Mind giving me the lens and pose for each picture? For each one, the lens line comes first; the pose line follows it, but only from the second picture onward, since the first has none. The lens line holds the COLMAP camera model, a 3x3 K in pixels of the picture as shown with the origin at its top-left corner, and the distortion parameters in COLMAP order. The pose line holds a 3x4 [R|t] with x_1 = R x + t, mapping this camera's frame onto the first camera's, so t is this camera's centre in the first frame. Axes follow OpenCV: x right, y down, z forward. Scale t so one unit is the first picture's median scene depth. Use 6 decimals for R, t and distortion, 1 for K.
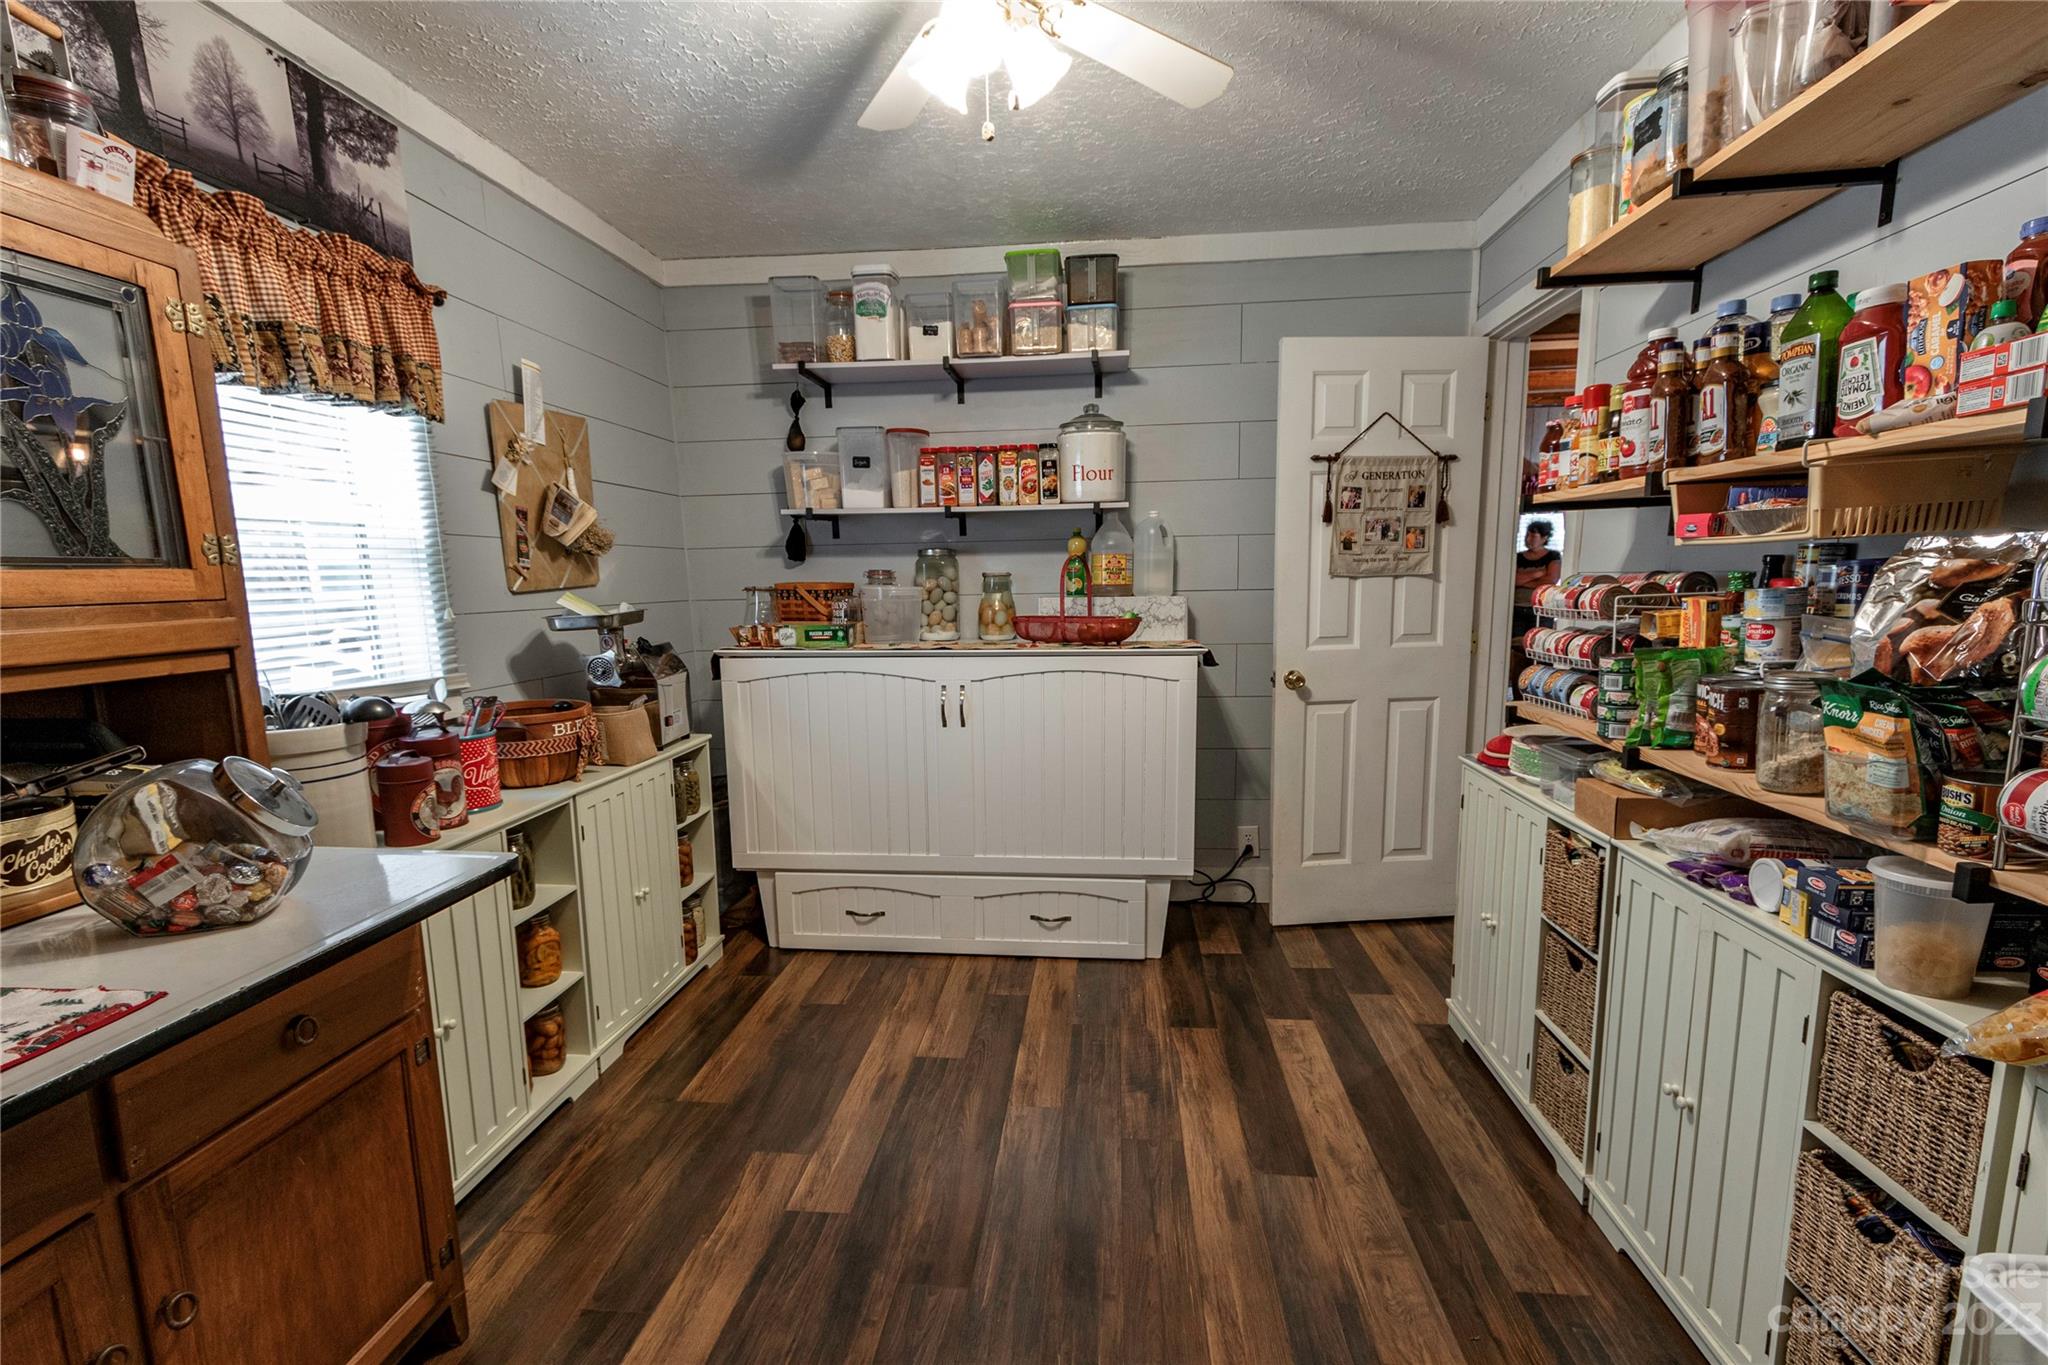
lens RADIAL K [[948.0, 0, 1020.4], [0, 948.0, 736.9], [0, 0, 1]] dist [0.003163, -0.000788]
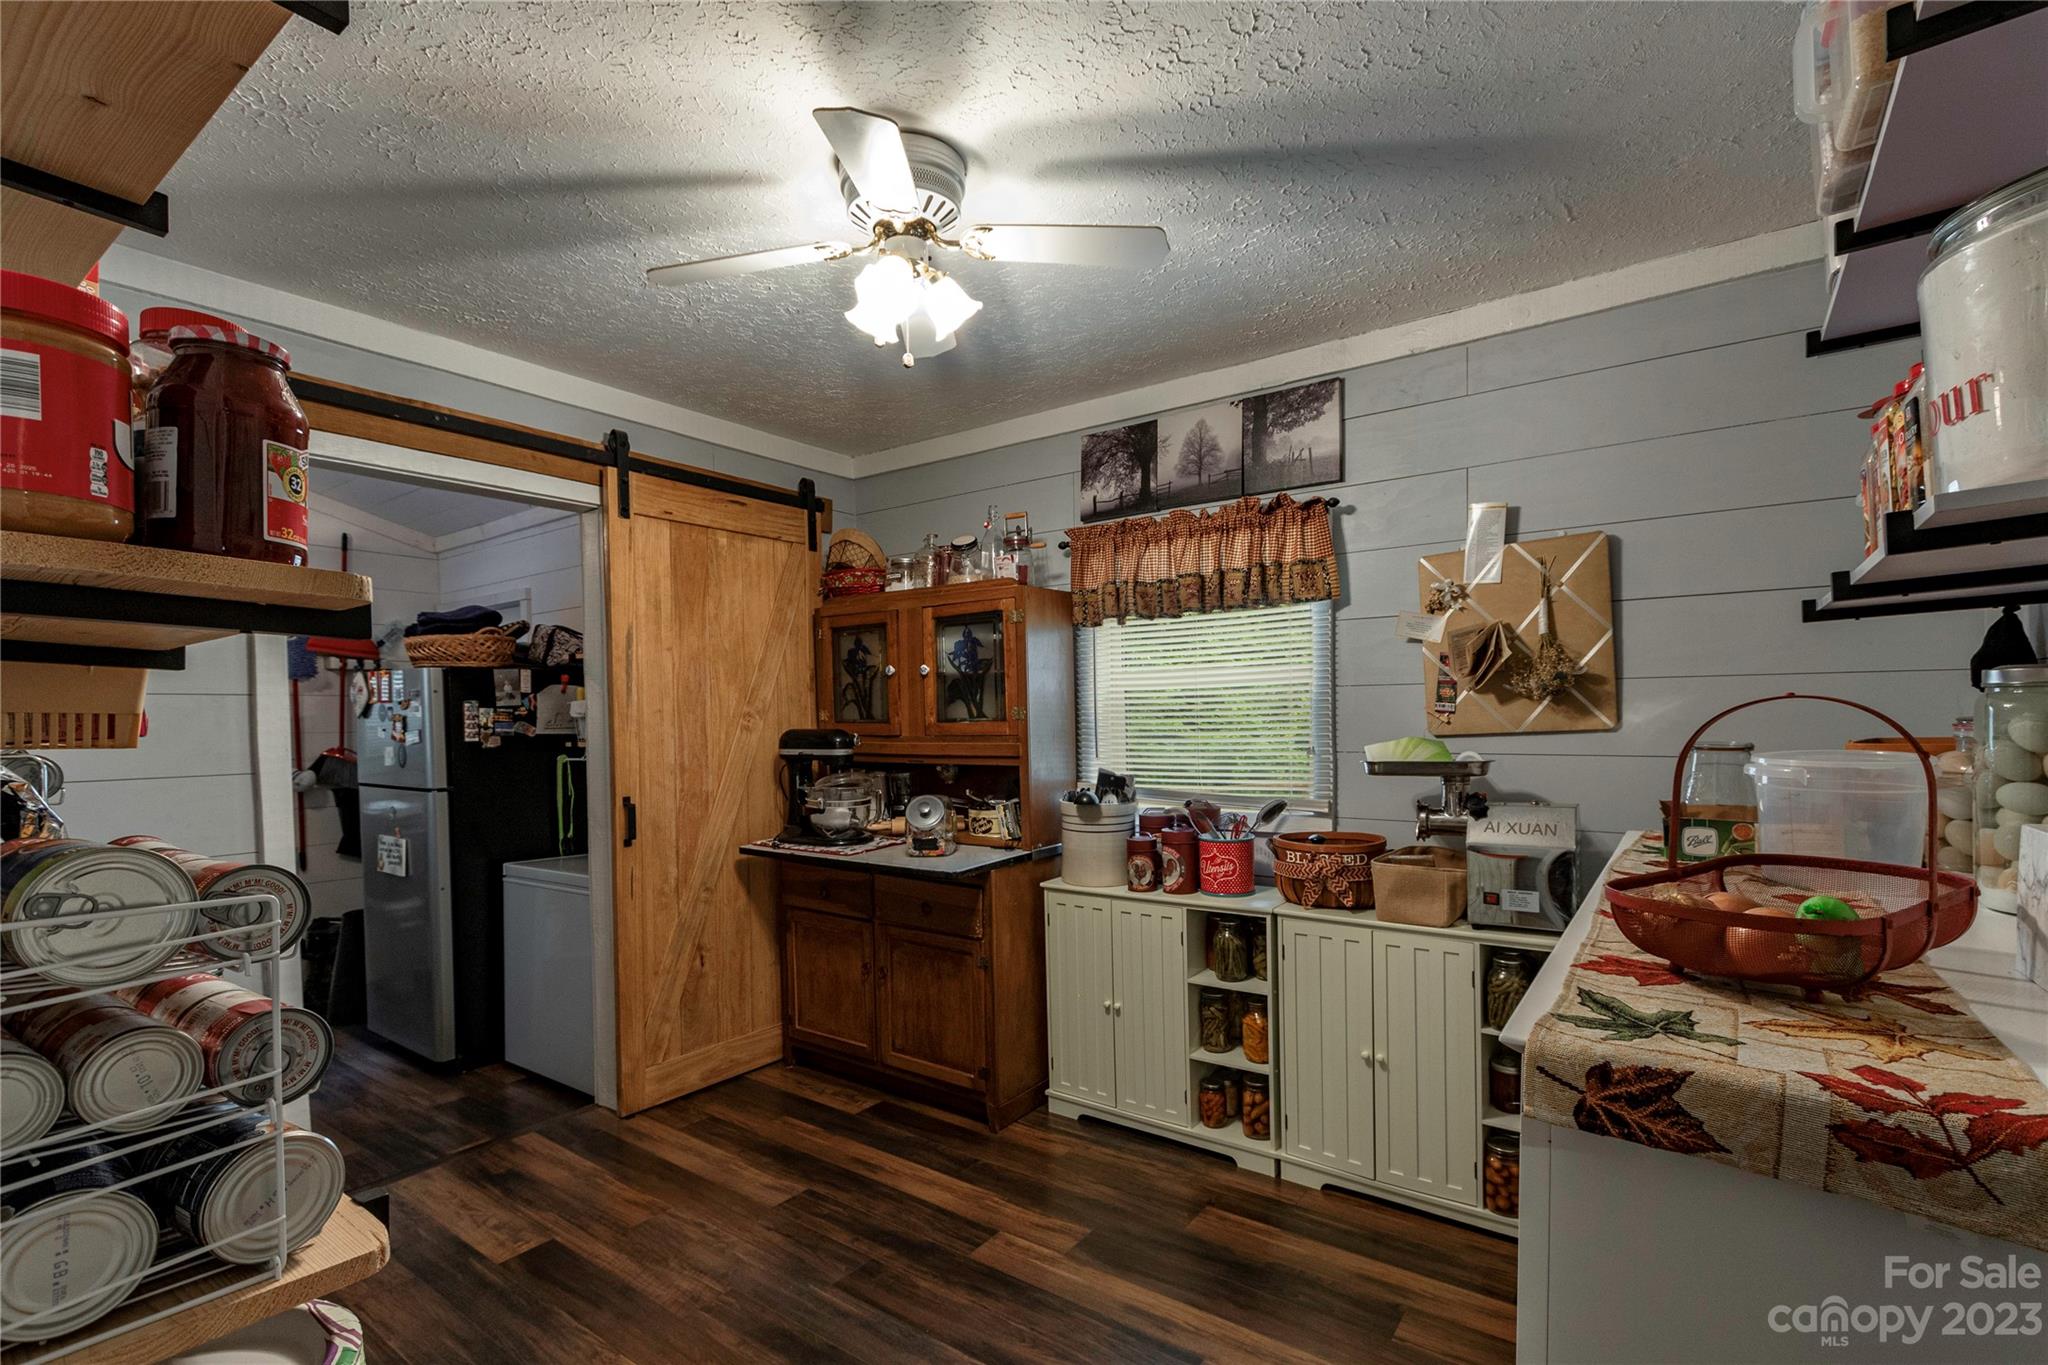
lens RADIAL K [[948.0, 0, 1020.4], [0, 948.0, 736.9], [0, 0, 1]] dist [0.003163, -0.000788]
pose [[-0.513783, 0.047327, -0.856614, 0.750948], [-0.121475, 0.984405, 0.127246, -0.295358], [0.849276, 0.169434, -0.500022, 1.472782]]
